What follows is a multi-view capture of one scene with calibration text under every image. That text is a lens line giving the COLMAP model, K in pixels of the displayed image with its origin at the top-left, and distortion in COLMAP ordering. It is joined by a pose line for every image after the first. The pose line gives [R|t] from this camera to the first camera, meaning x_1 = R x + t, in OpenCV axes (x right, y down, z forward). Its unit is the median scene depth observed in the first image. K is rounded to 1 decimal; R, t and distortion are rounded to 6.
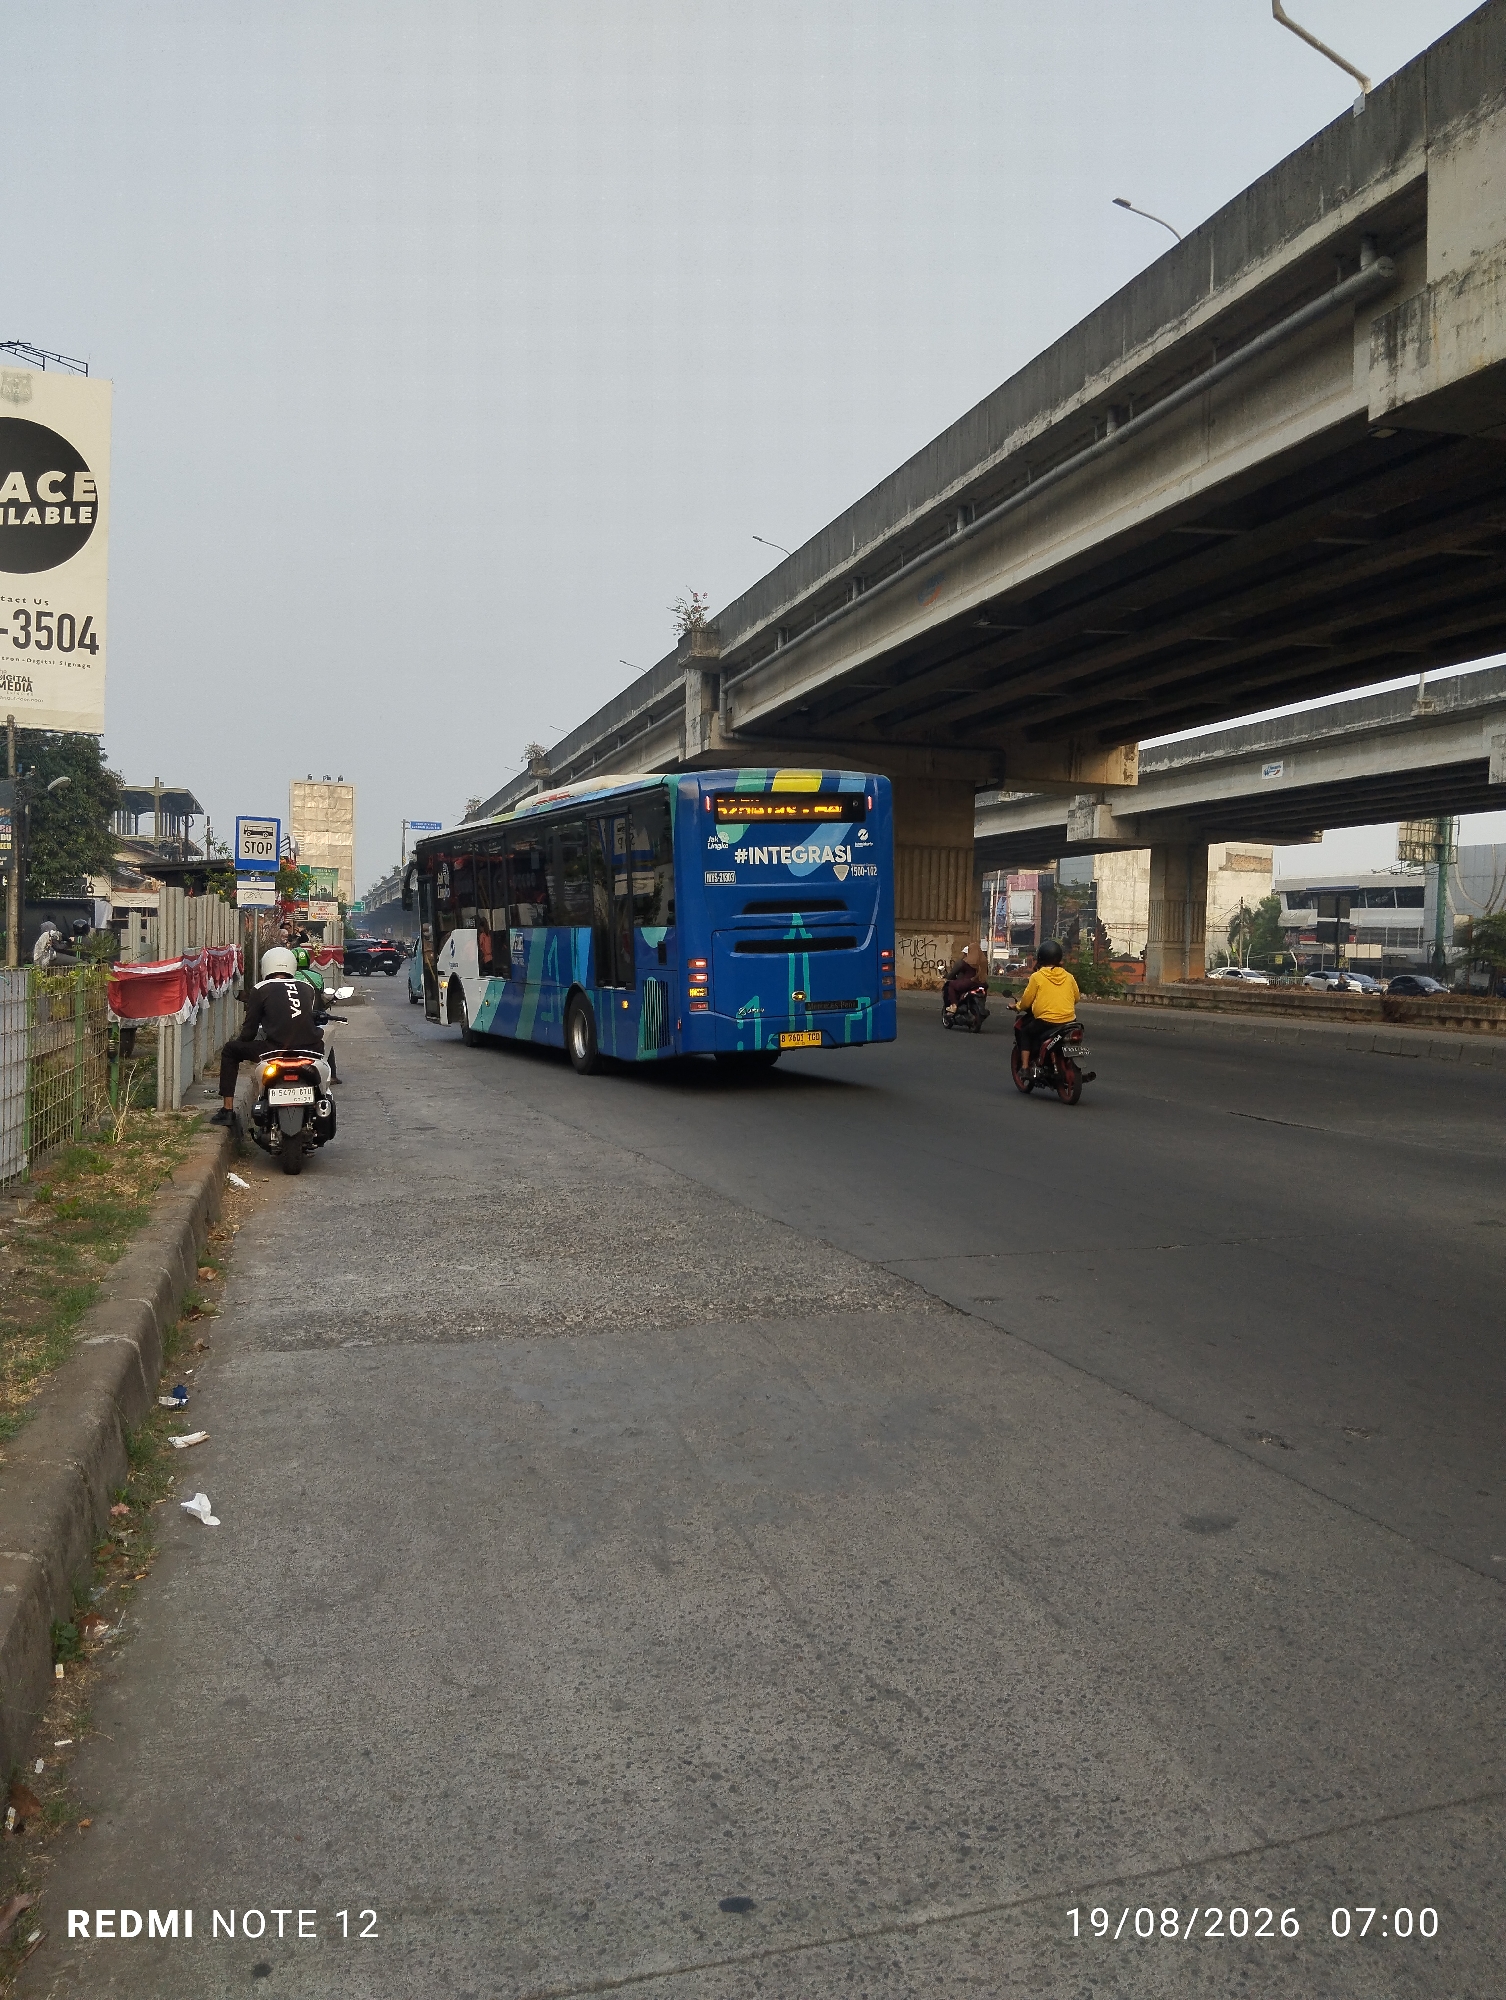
lens RADIAL K [[1613.8, 0, 759.2], [0, 1613.8, 1005.8], [0, 0, 1]] dist [0.080308, -0.175864]
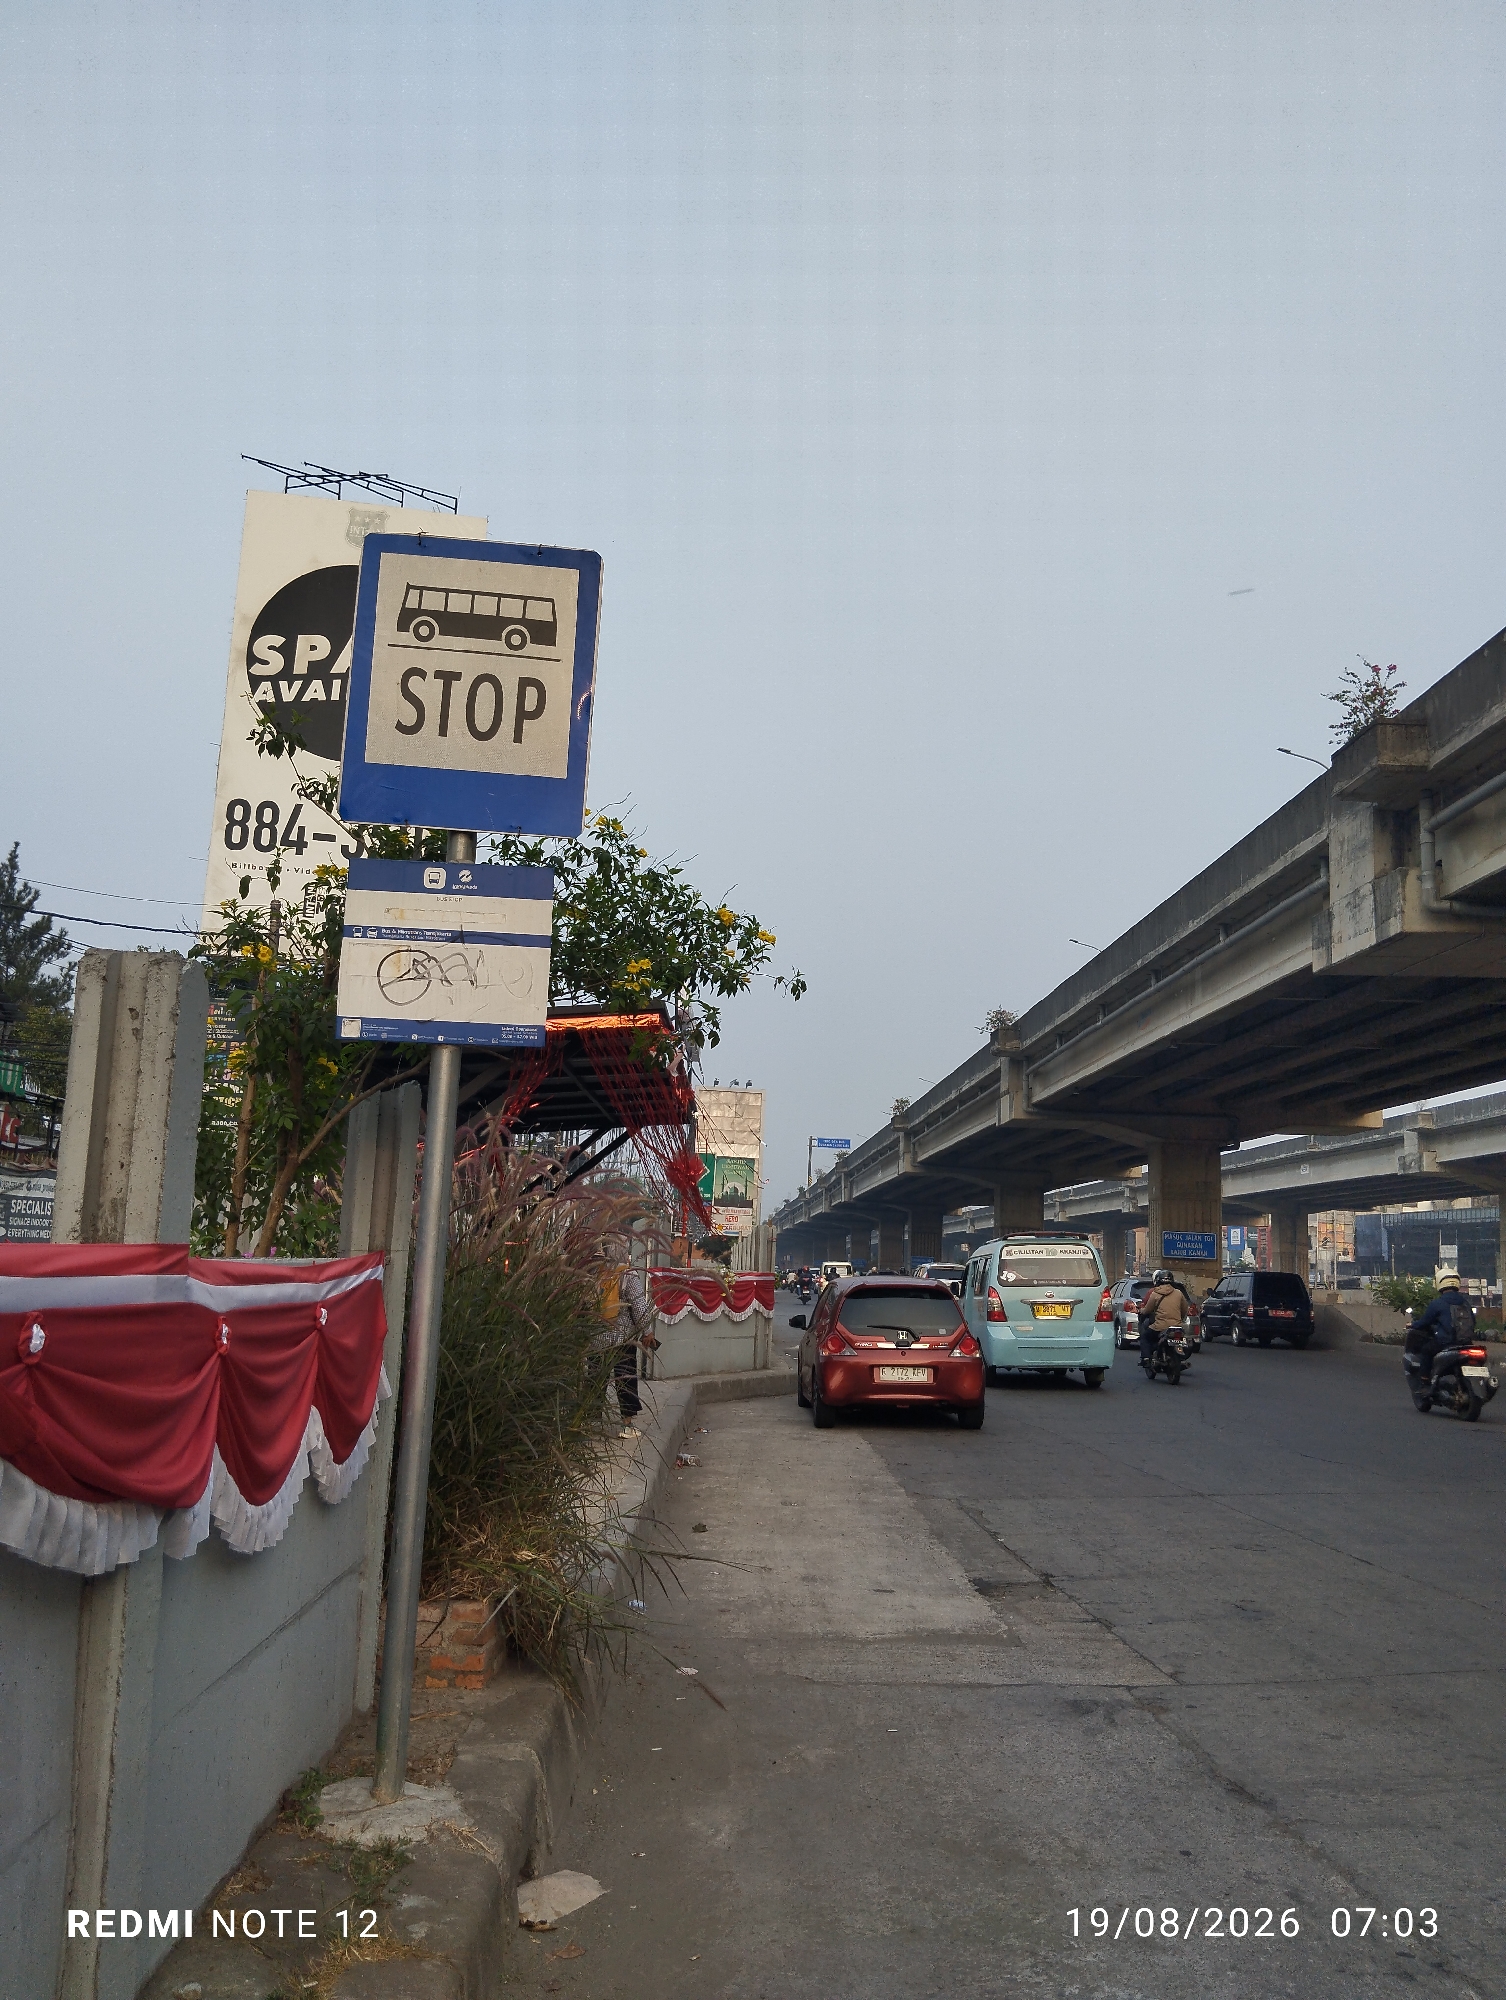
lens RADIAL K [[1613.8, 0, 759.2], [0, 1613.8, 1005.8], [0, 0, 1]] dist [0.080308, -0.175864]
pose [[0.971296, -0.024246, -0.236637, -0.847845], [-0.023891, 0.979819, -0.198456, -0.111148], [0.236673, 0.198413, 0.951114, 3.023673]]
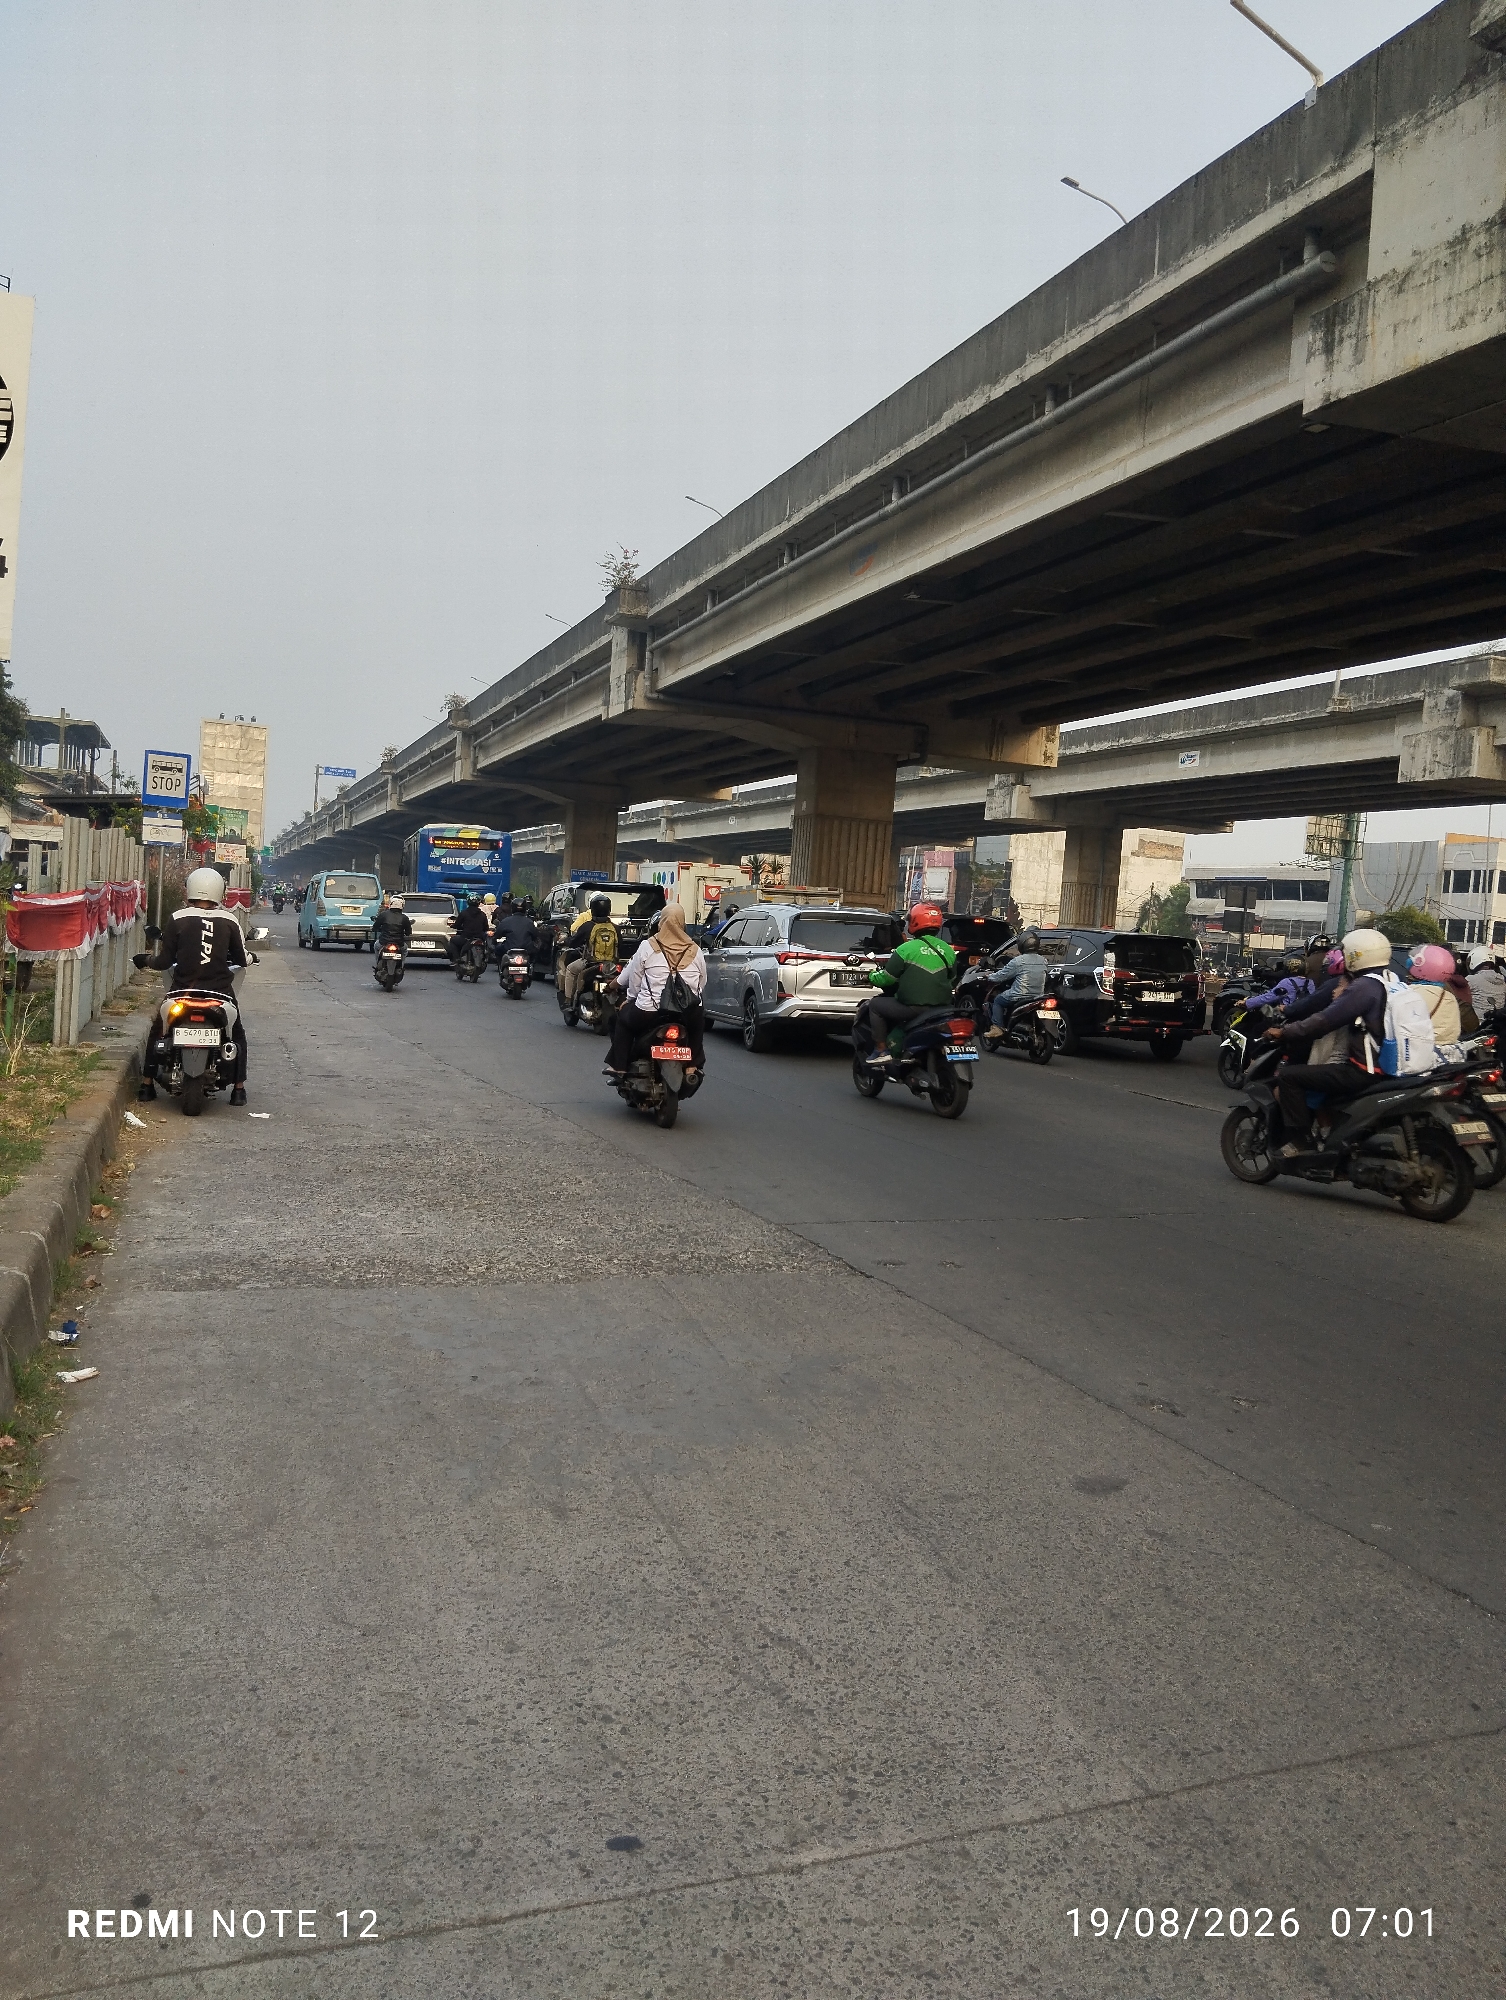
lens RADIAL K [[1613.8, 0, 759.2], [0, 1613.8, 1005.8], [0, 0, 1]] dist [0.080308, -0.175864]
pose [[0.997596, 0.042301, 0.054895, -0.003095], [-0.043434, 0.998864, 0.019619, 0.005294], [-0.054003, -0.021956, 0.998299, 0.001877]]
